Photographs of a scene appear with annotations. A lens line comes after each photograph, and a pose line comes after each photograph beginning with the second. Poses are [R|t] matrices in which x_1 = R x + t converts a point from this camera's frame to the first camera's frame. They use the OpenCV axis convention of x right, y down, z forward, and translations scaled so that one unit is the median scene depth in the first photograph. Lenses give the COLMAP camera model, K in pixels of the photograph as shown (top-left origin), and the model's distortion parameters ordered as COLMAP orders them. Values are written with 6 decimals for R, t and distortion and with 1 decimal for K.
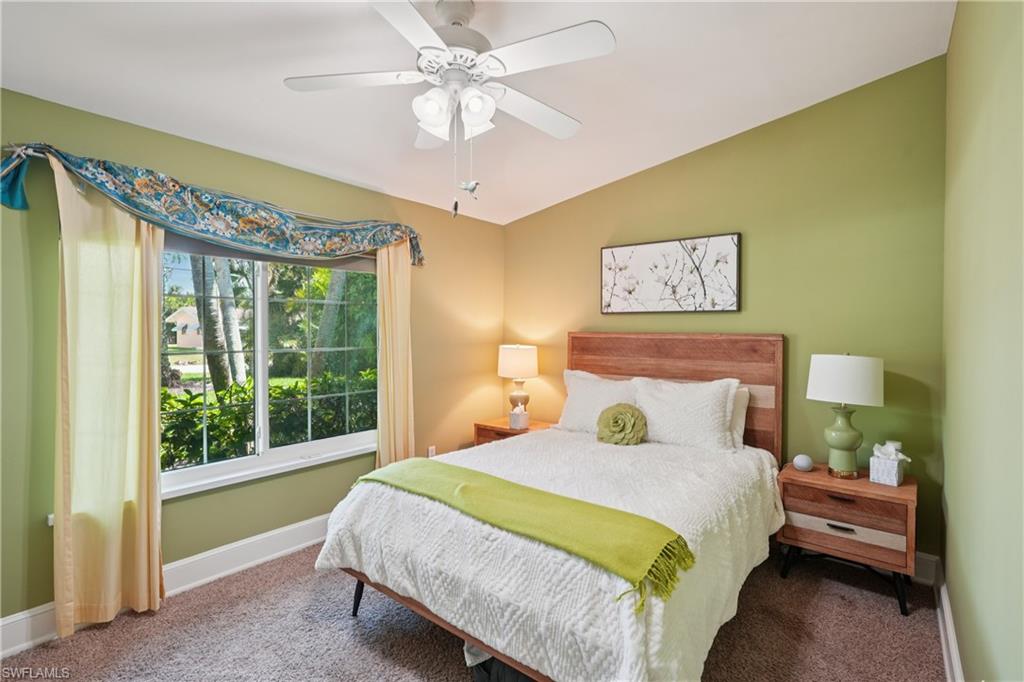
lens RADIAL K [[474.7, 0, 515.3], [0, 474.7, 336.7], [0, 0, 1]] dist [-0.001638, -0.000333]
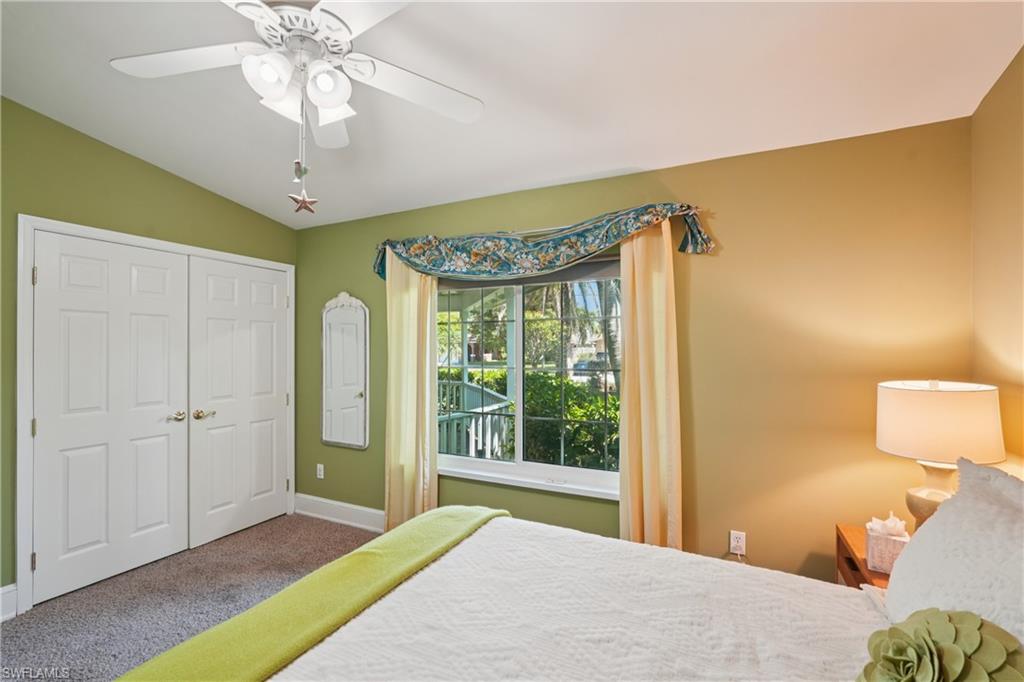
lens RADIAL K [[450.2, 0, 513.7], [0, 450.2, 343.4], [0, 0, 1]] dist [-0.008913, 0.001090]
pose [[0.217005, -0.012245, -0.976094, 0.455680], [-0.009692, 0.999845, -0.014698, -0.009918], [0.976122, 0.012650, 0.216853, 0.746828]]
